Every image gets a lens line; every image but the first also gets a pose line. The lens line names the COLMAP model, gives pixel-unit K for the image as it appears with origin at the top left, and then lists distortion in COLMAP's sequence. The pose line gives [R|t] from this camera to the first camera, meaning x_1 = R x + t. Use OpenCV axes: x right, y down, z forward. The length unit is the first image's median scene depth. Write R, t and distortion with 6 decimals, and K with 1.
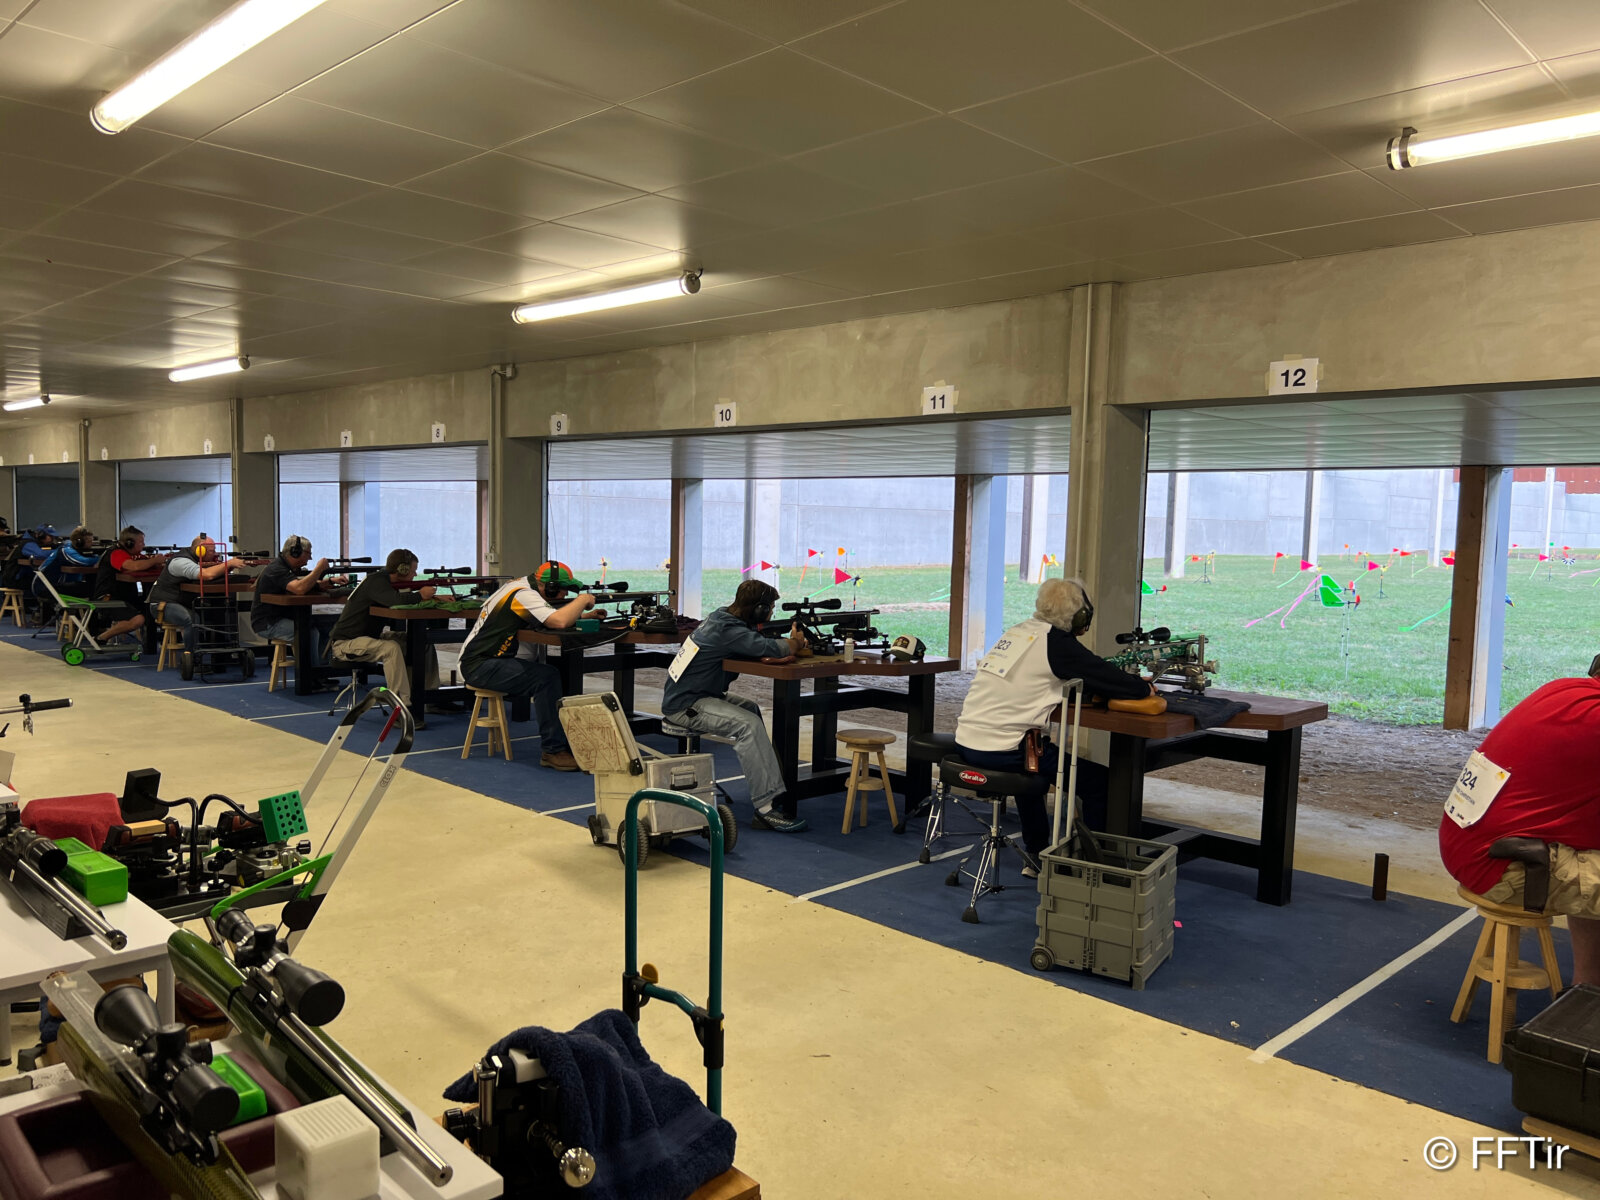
lens RADIAL K [[1219.9, 0, 800.0], [0, 1219.9, 600.0], [0, 0, 1]] dist [0.049595, -0.071050]
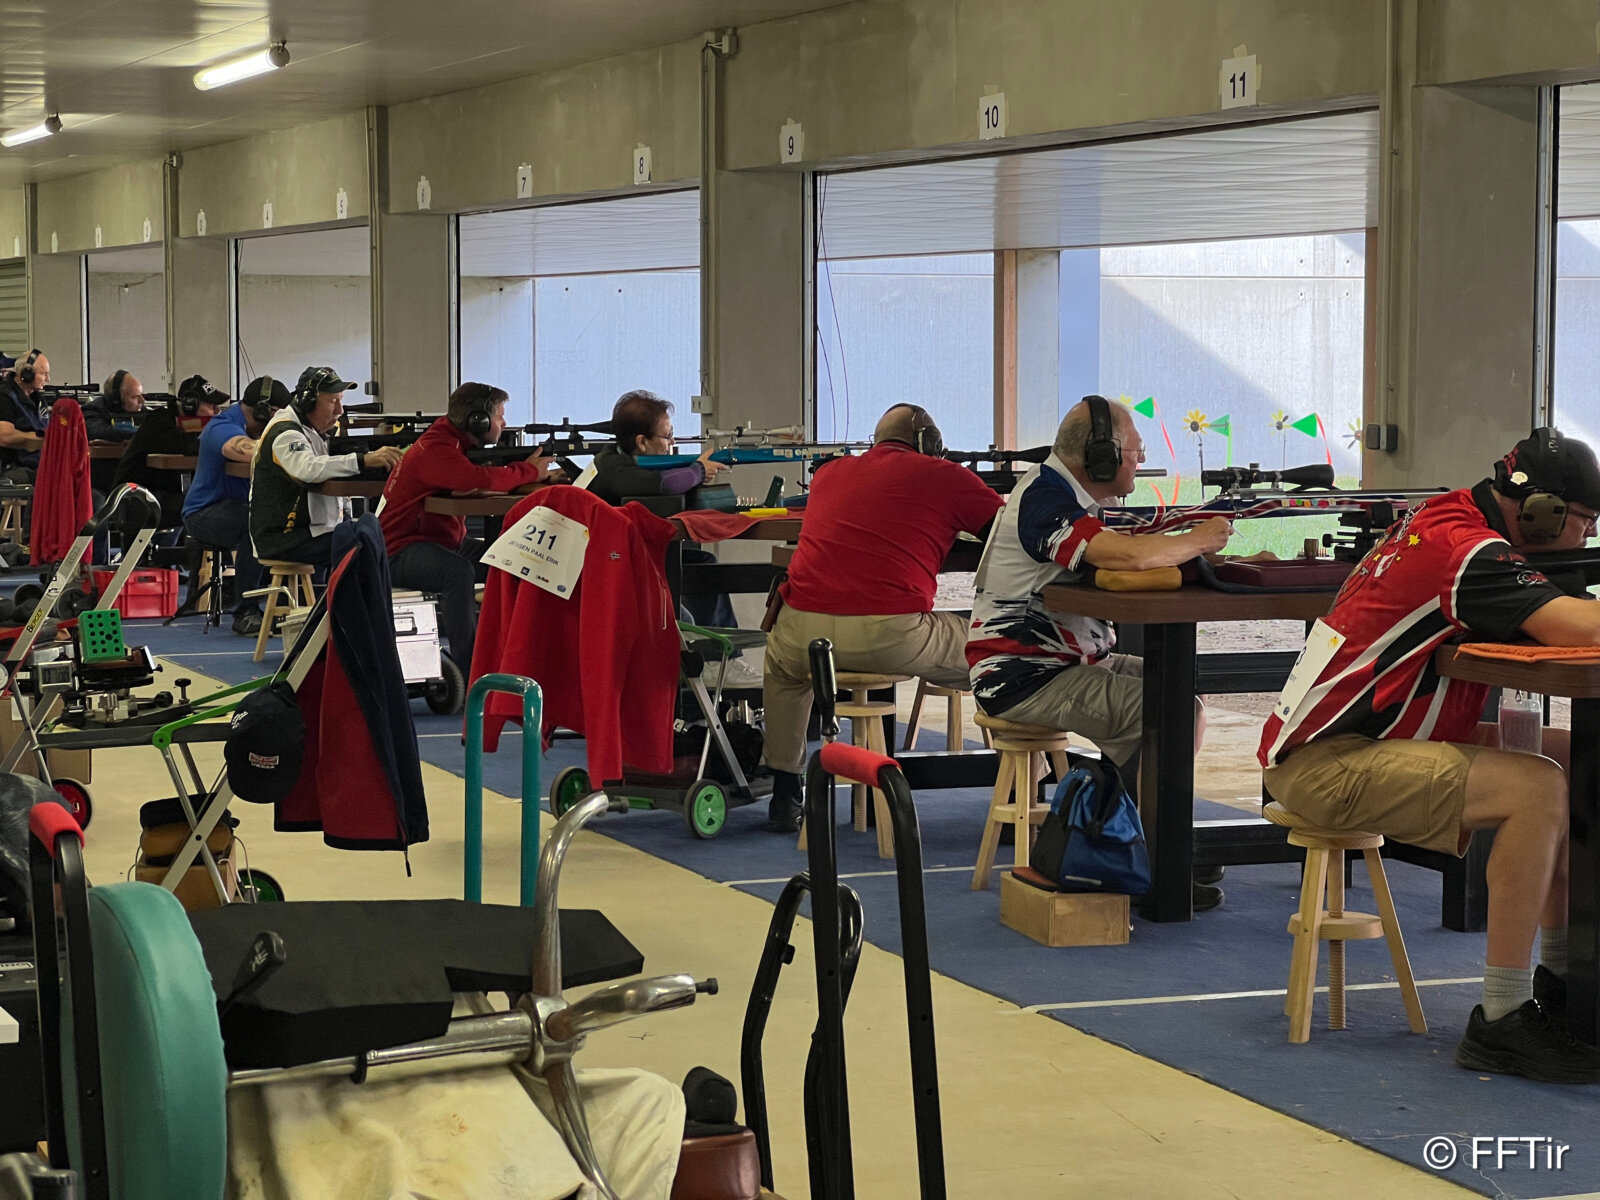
lens RADIAL K [[3568.6, 0, 800.0], [0, 3568.6, 600.0], [0, 0, 1]] dist [0.211801, -0.312530]
pose [[0.913840, 0.006081, -0.406030, 0.612138], [-0.004441, 0.999978, 0.004980, 0.060854], [0.406051, -0.002748, 0.913846, -0.555574]]
